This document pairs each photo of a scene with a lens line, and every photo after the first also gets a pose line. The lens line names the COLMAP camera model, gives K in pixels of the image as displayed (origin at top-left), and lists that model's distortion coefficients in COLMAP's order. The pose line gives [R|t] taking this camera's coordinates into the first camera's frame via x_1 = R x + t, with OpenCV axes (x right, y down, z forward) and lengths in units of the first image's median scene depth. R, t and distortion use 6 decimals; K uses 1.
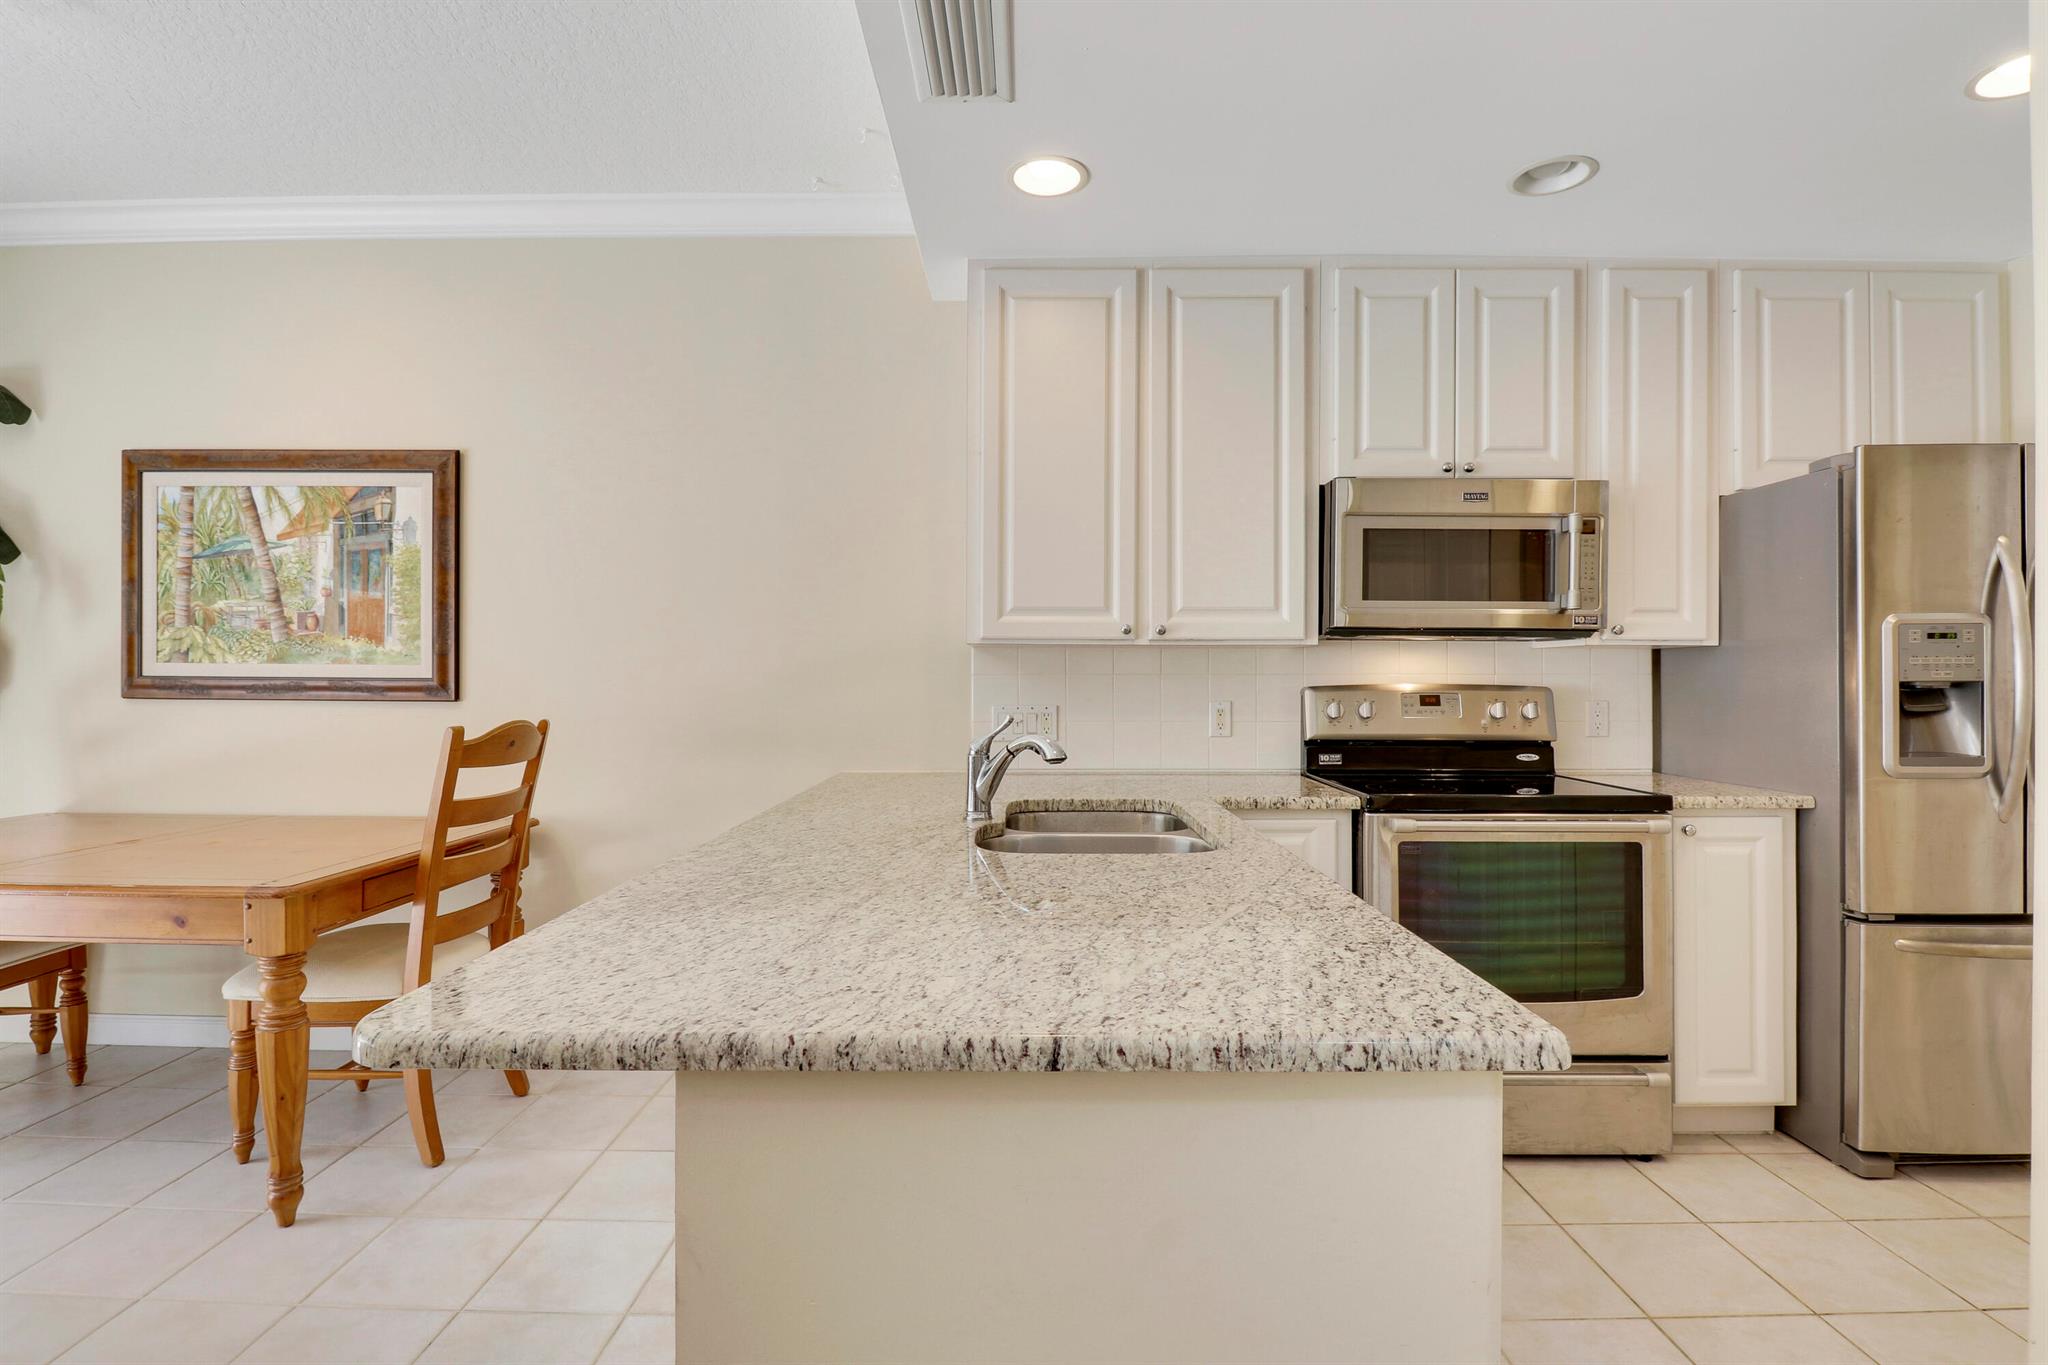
lens RADIAL K [[974.9, 0, 1018.2], [0, 974.9, 673.0], [0, 0, 1]] dist [0.002652, -0.014046]
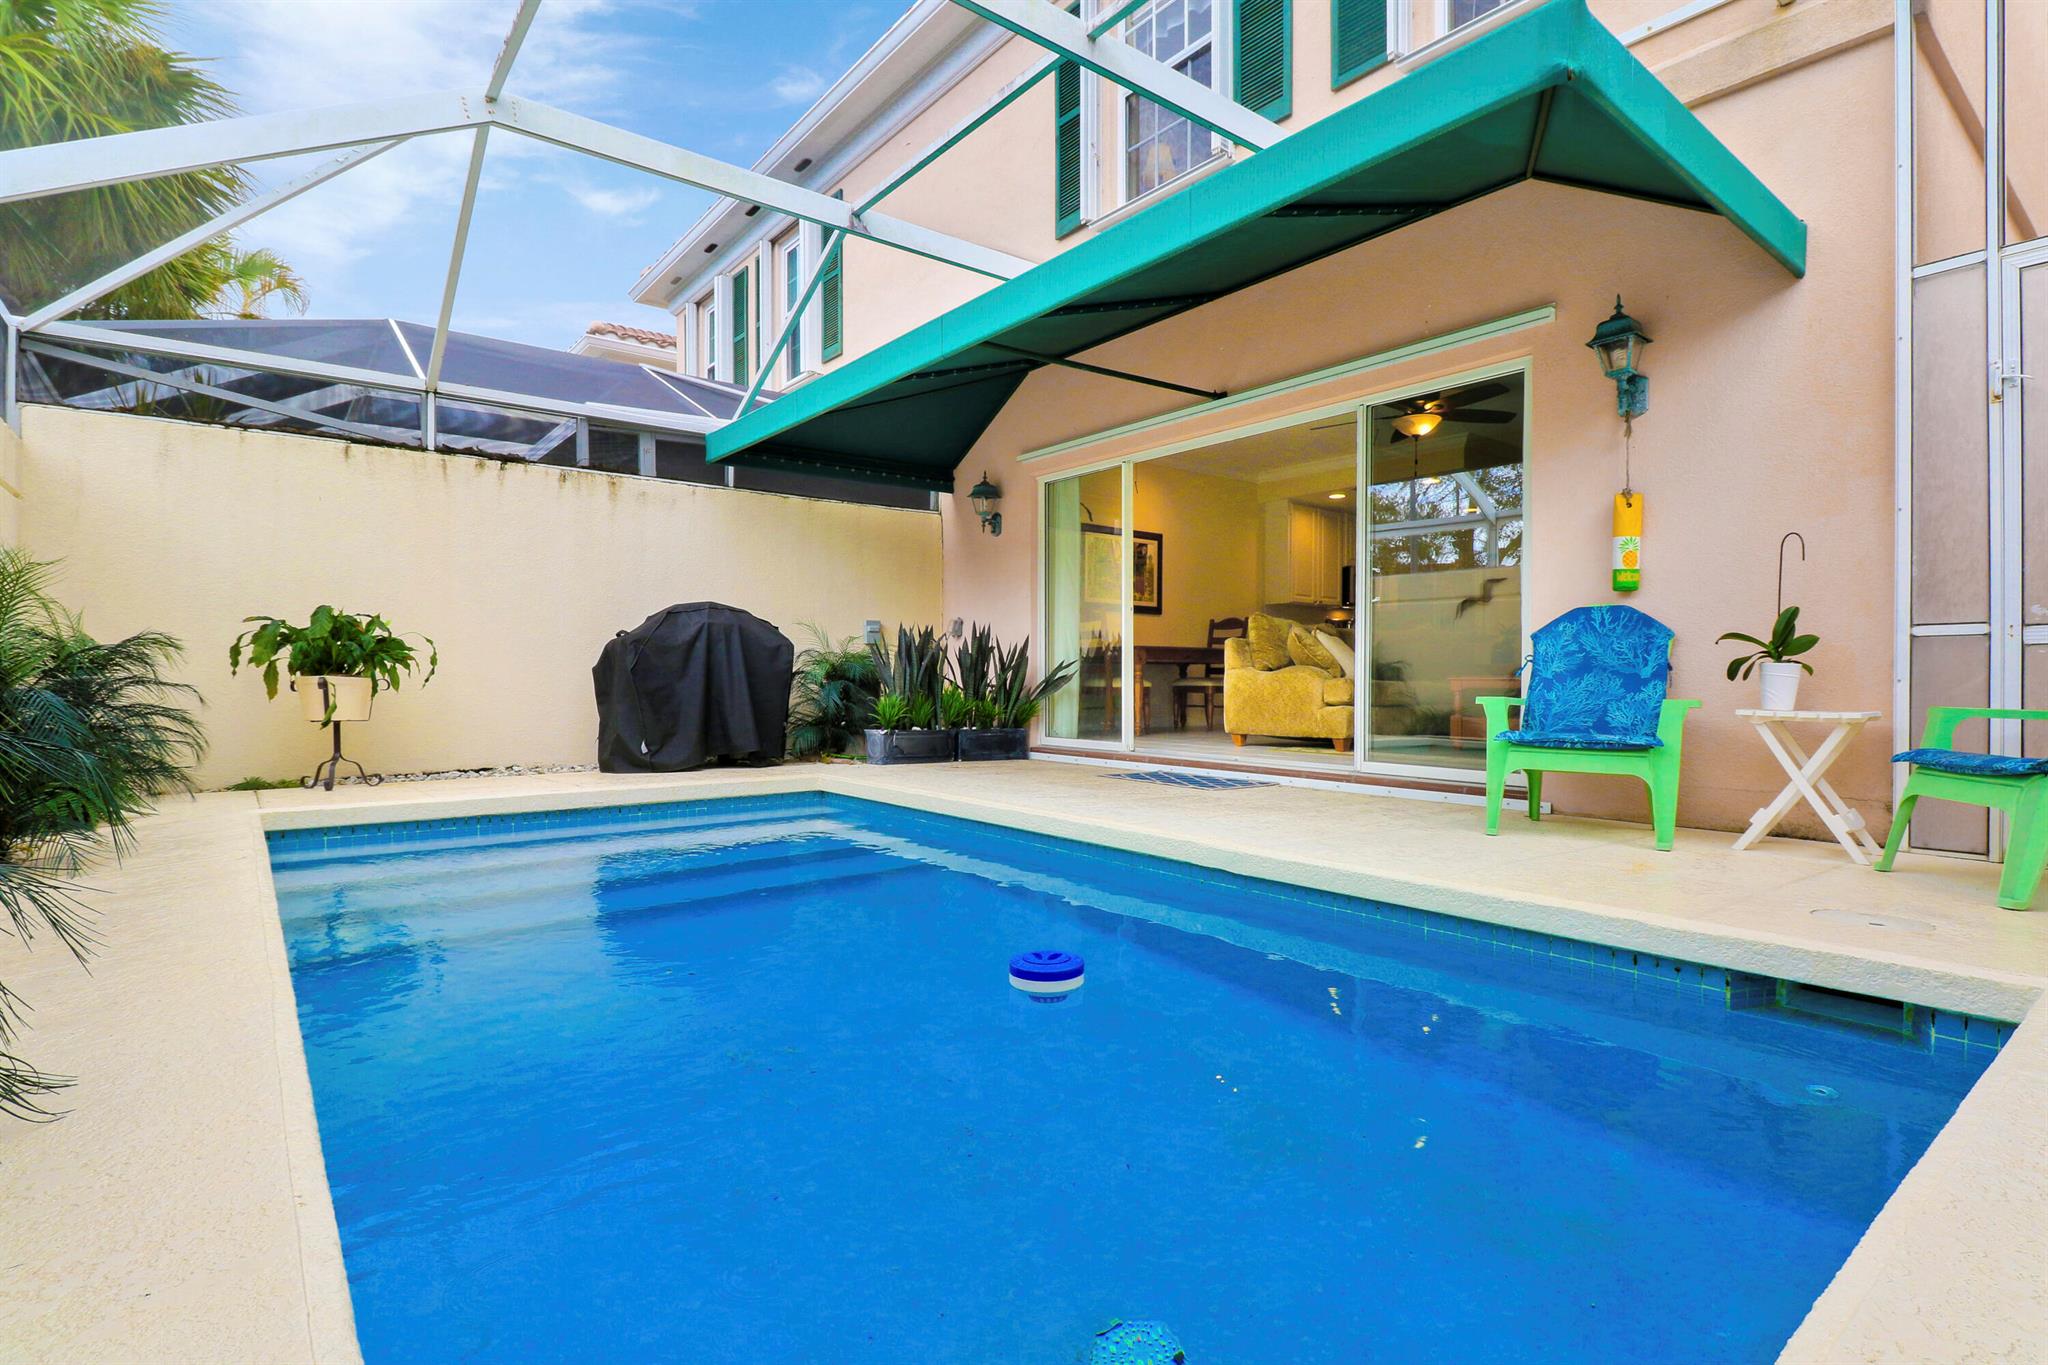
lens RADIAL K [[979.0, 0, 1014.4], [0, 979.0, 685.4], [0, 0, 1]] dist [0.002214, -0.001396]
pose [[0.780164, -0.008329, 0.625519, -3.016195], [0.001084, 0.999928, 0.011962, 0.222924], [-0.625574, -0.008654, 0.780117, -1.177325]]
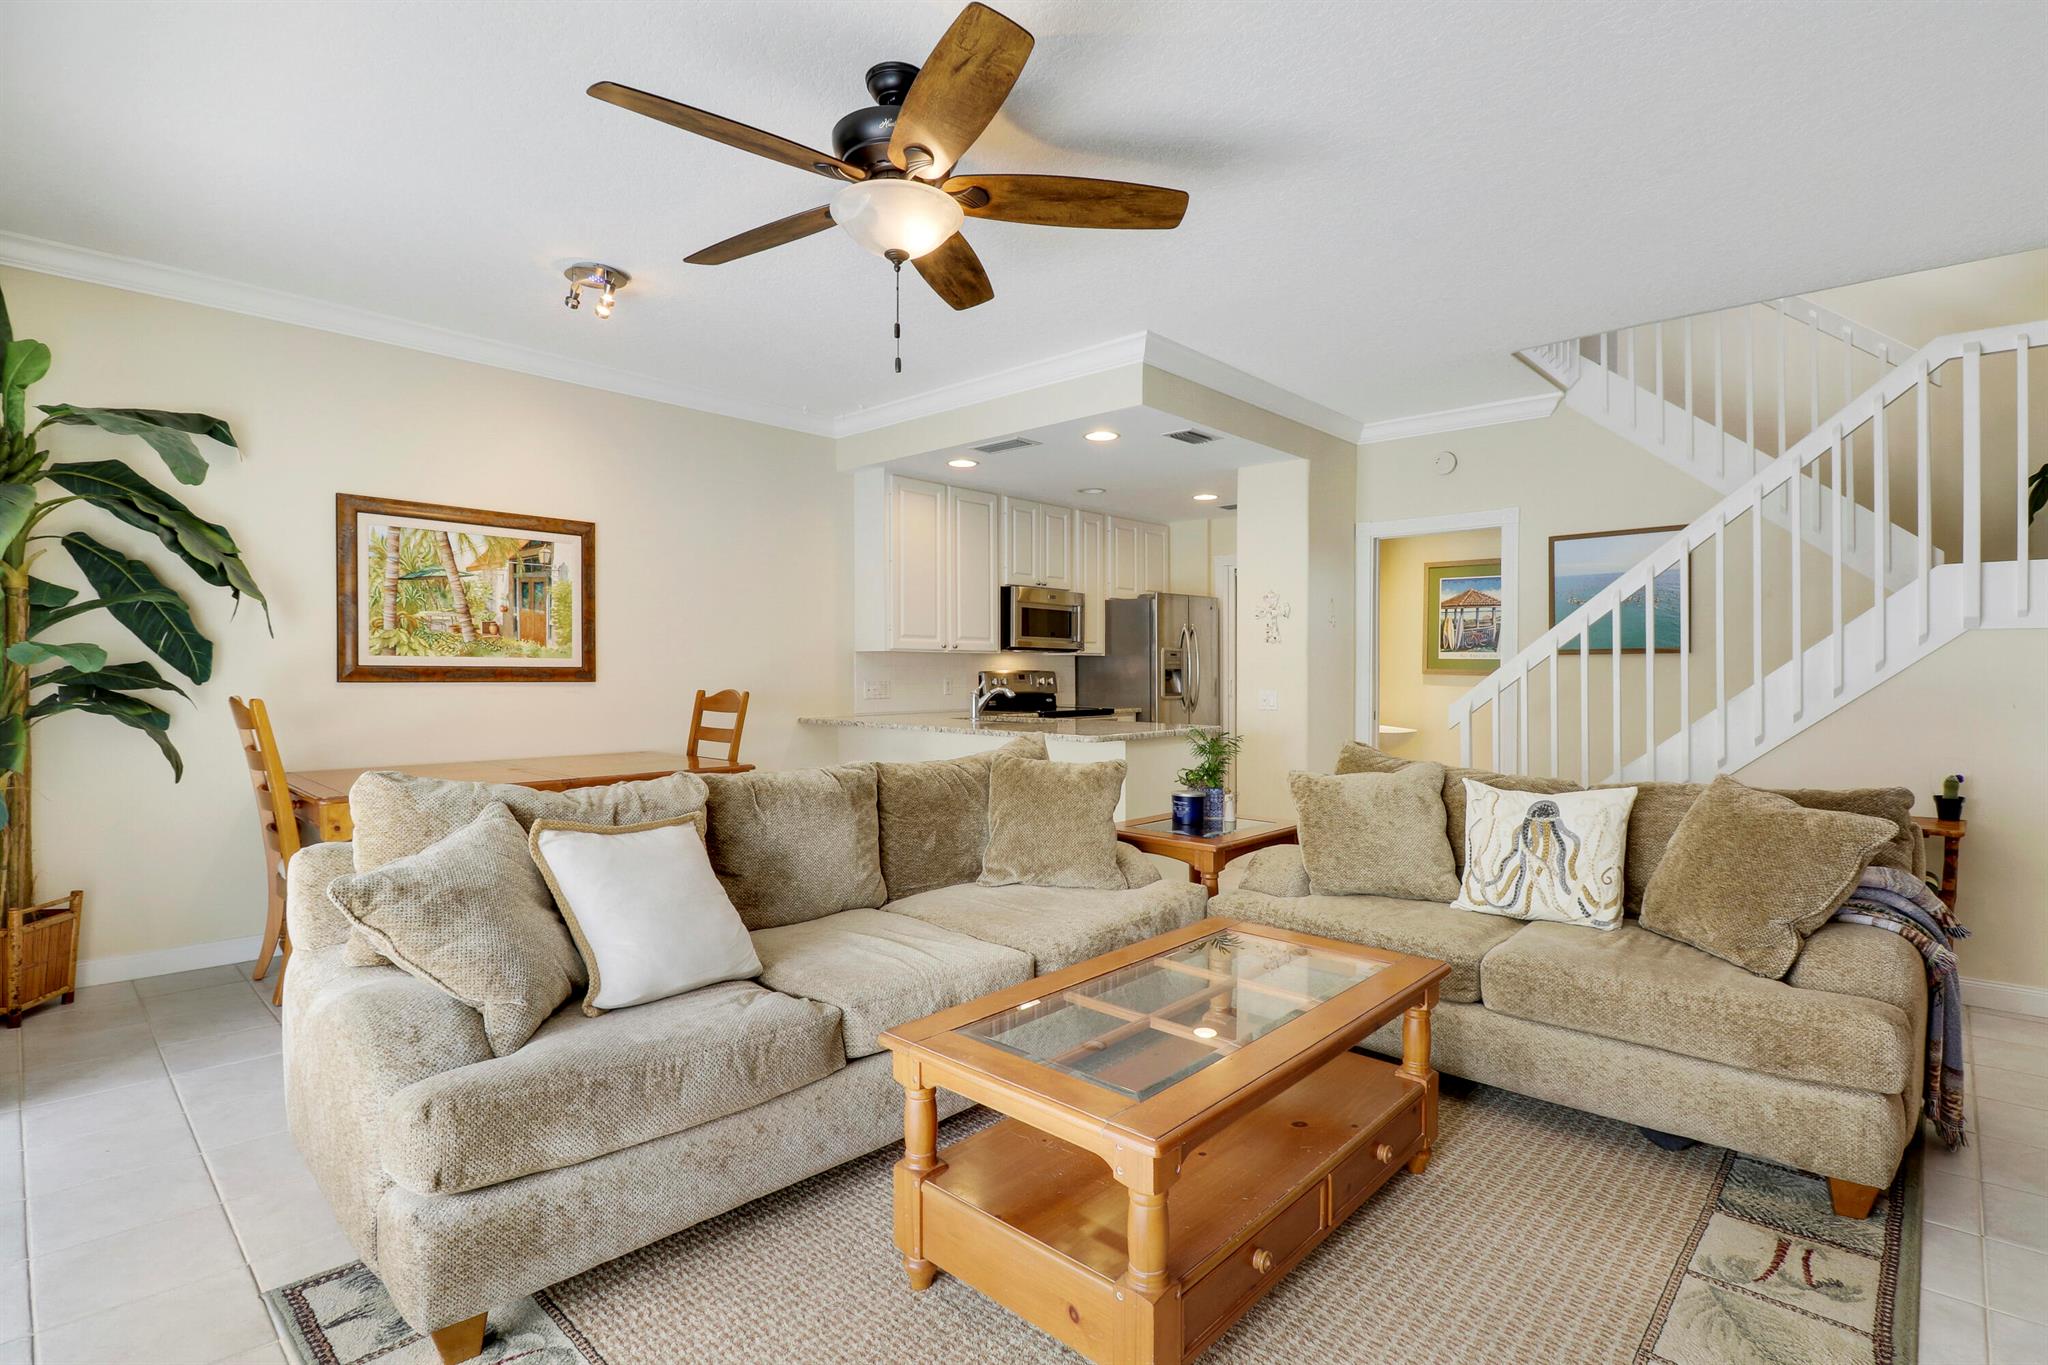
lens RADIAL K [[974.9, 0, 1009.6], [0, 974.9, 668.4], [0, 0, 1]] dist [0.002652, -0.014046]
pose [[0.682359, 0.001083, 0.731016, -1.337160], [-0.003956, 0.999990, 0.002212, 0.001154], [-0.731007, -0.004402, 0.682356, -0.603477]]
